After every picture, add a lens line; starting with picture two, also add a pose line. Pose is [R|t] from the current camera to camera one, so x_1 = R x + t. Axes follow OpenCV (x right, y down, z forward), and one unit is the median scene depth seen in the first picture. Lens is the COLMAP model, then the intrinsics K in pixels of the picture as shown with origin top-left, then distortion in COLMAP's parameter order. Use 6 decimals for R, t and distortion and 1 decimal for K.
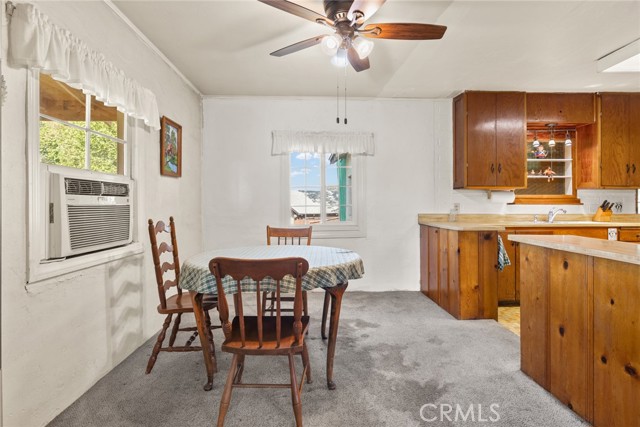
lens RADIAL K [[327.0, 0, 321.8], [0, 327.0, 203.7], [0, 0, 1]] dist [-0.004085, -0.000899]
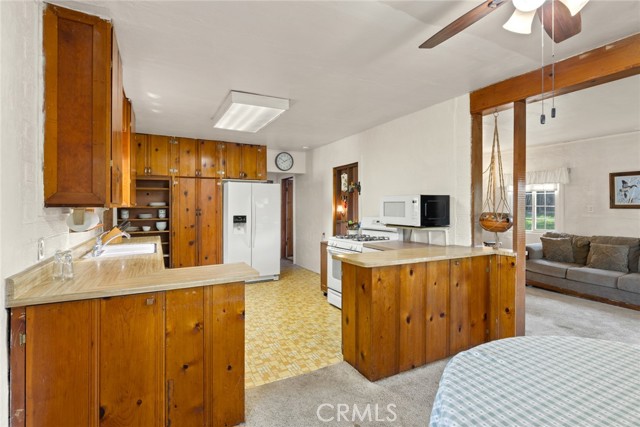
lens RADIAL K [[314.2, 0, 325.8], [0, 314.2, 205.3], [0, 0, 1]] dist [0.002331, 0.000344]
pose [[-0.443575, 0.003115, 0.896232, -0.157644], [-0.000961, 0.999992, -0.003952, -0.049342], [-0.896237, -0.002614, -0.443568, 0.907931]]
